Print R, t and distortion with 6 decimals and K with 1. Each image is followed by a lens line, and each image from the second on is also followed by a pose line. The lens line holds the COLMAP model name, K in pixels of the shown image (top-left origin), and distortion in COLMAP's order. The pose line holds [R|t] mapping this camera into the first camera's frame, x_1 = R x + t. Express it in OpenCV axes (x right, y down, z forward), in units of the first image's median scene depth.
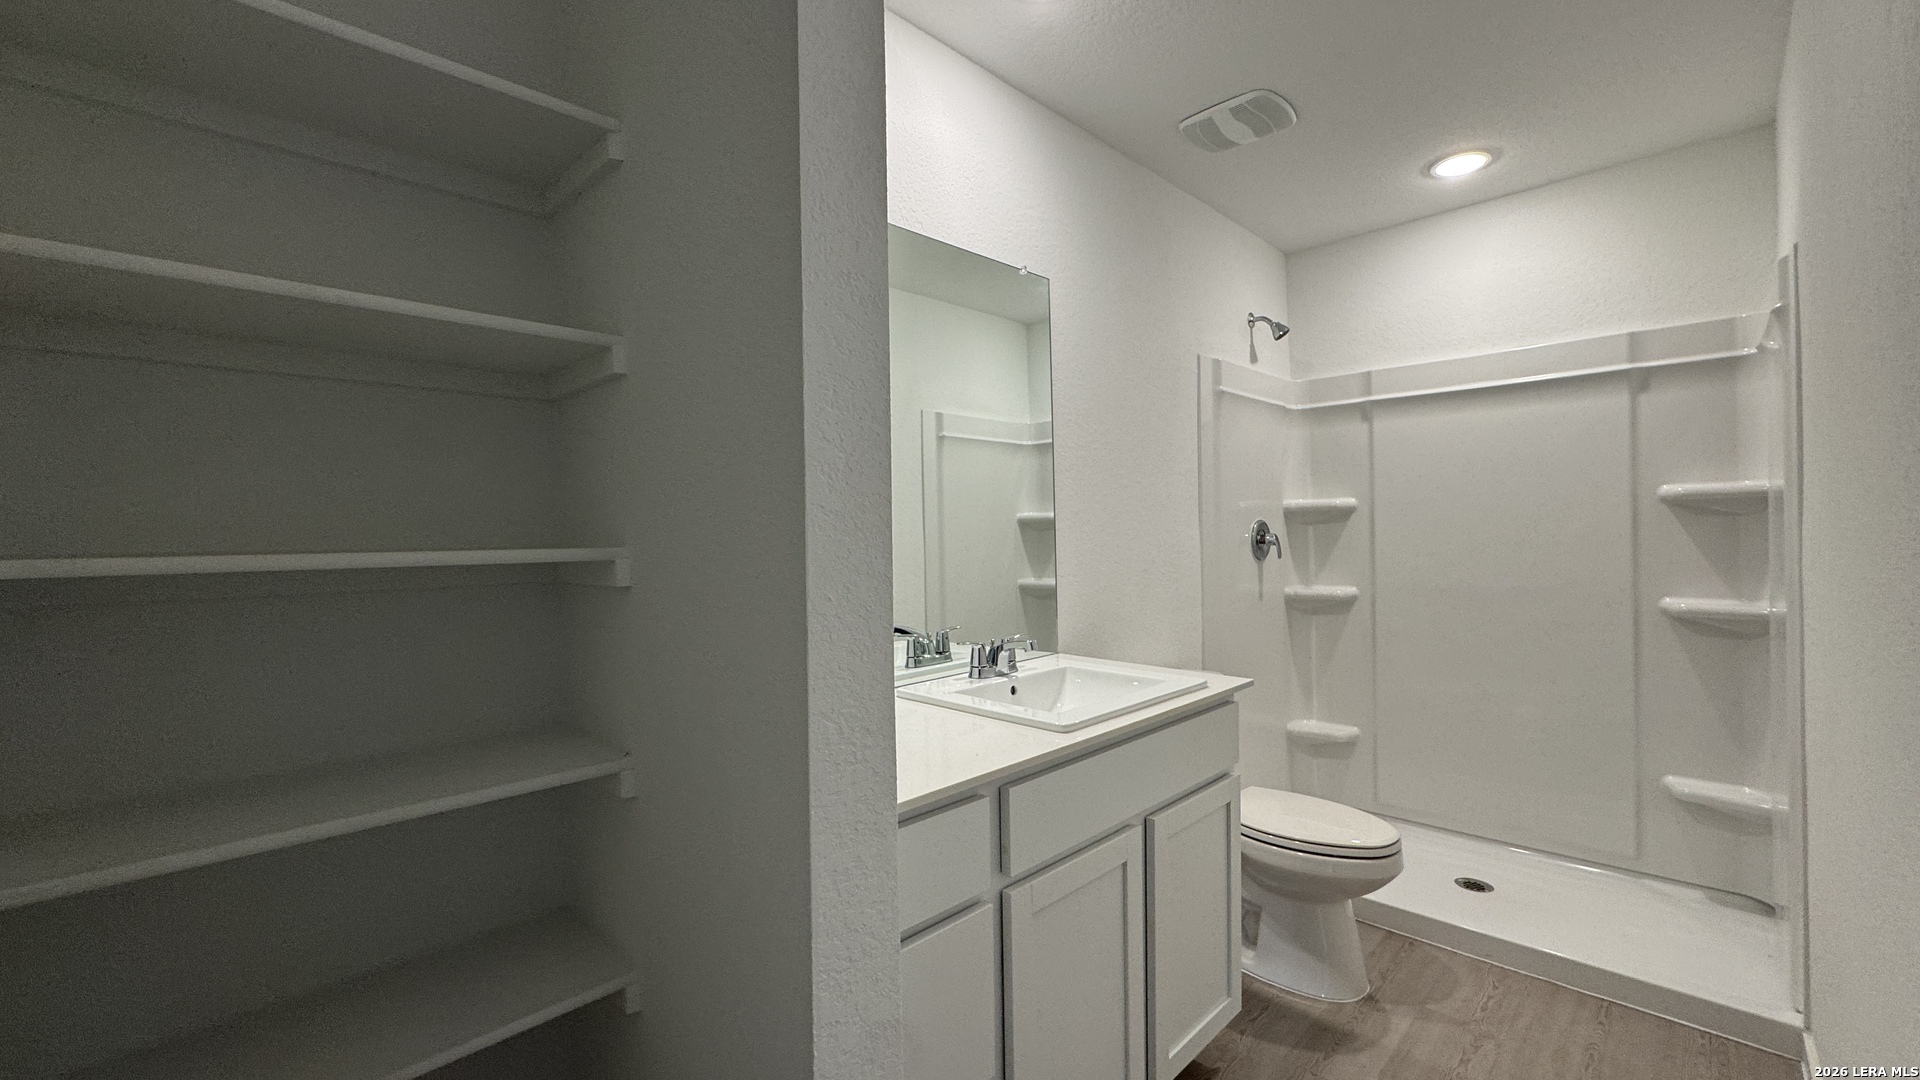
lens RADIAL K [[729.4, 0, 960.0], [0, 729.4, 540.0], [0, 0, 1]] dist [-0.000212, -0.000097]
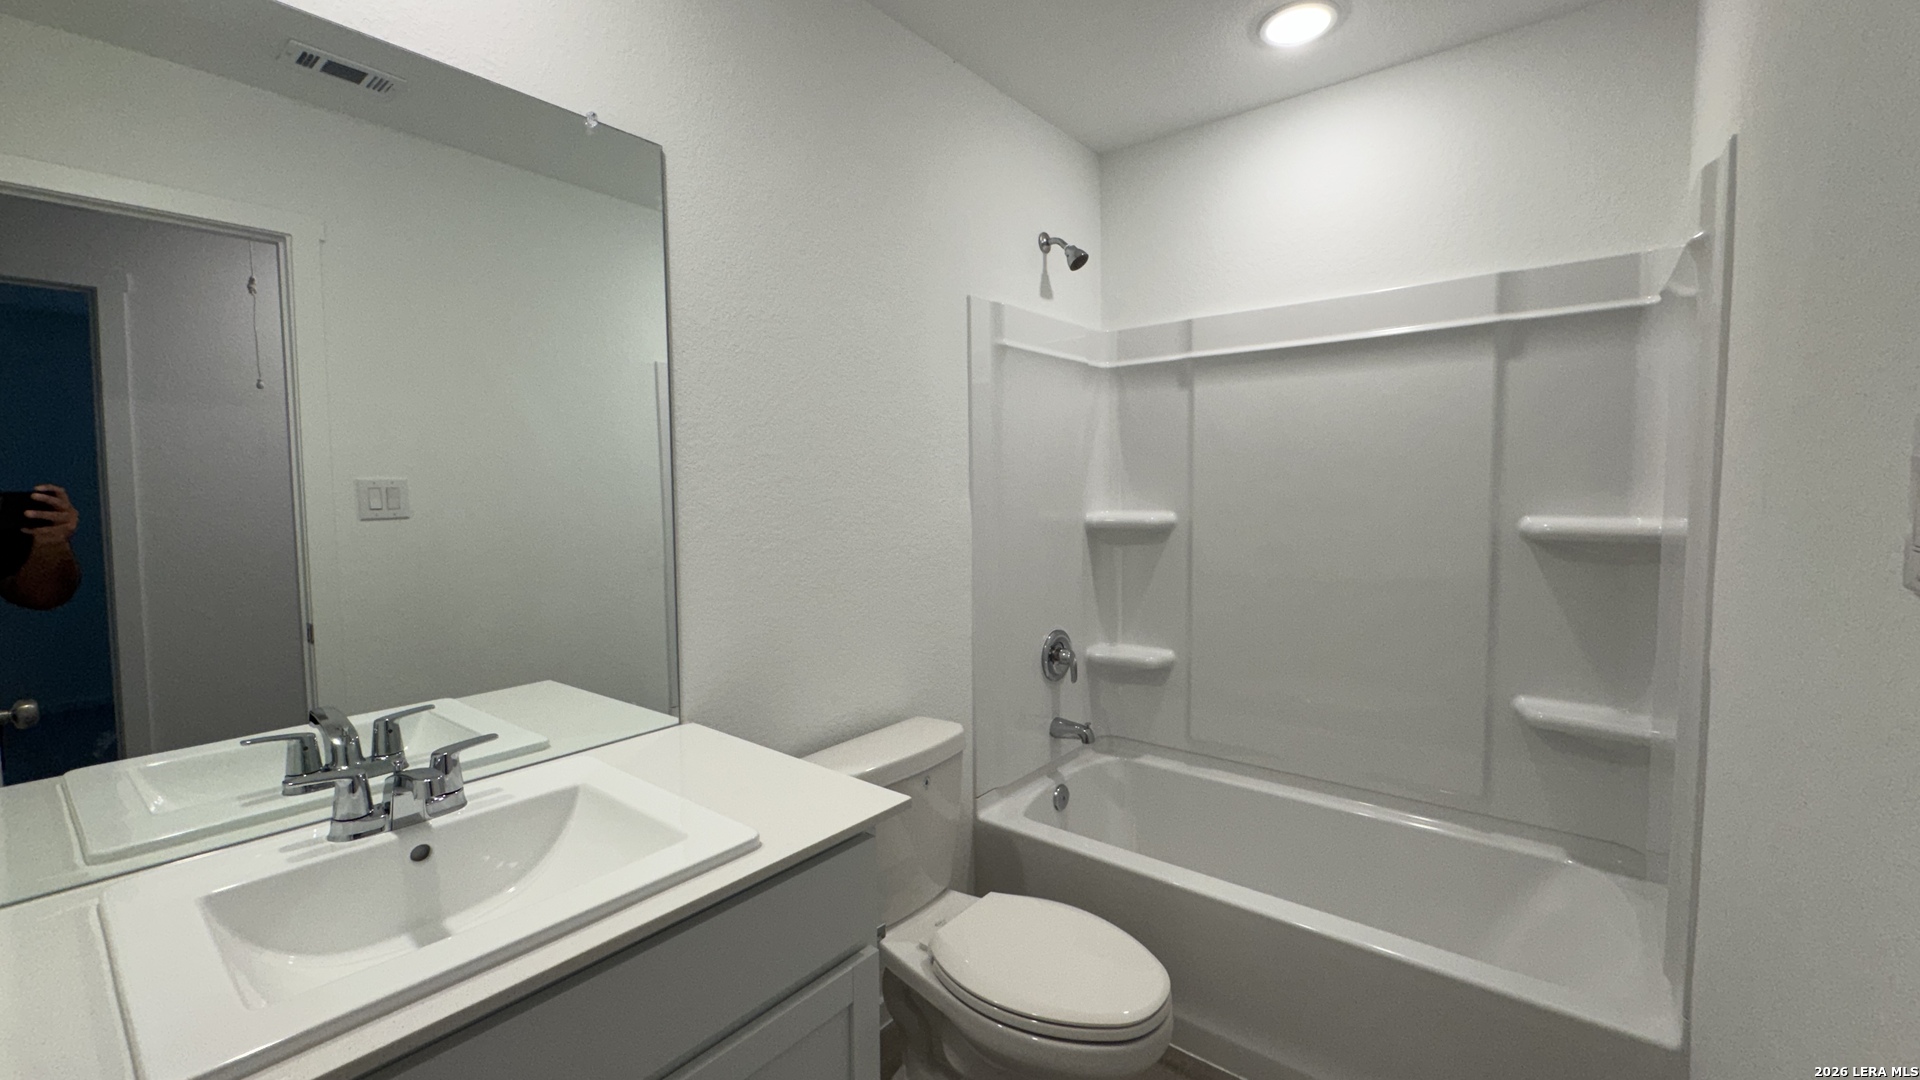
lens RADIAL K [[775.0, 0, 960.0], [0, 775.0, 540.0], [0, 0, 1]] dist [0.001894, 0.000203]
pose [[0.995318, 0.010714, 0.096064, 0.278768], [-0.015806, 0.998501, 0.052403, -0.048114], [-0.095358, -0.053676, 0.993995, 0.248152]]
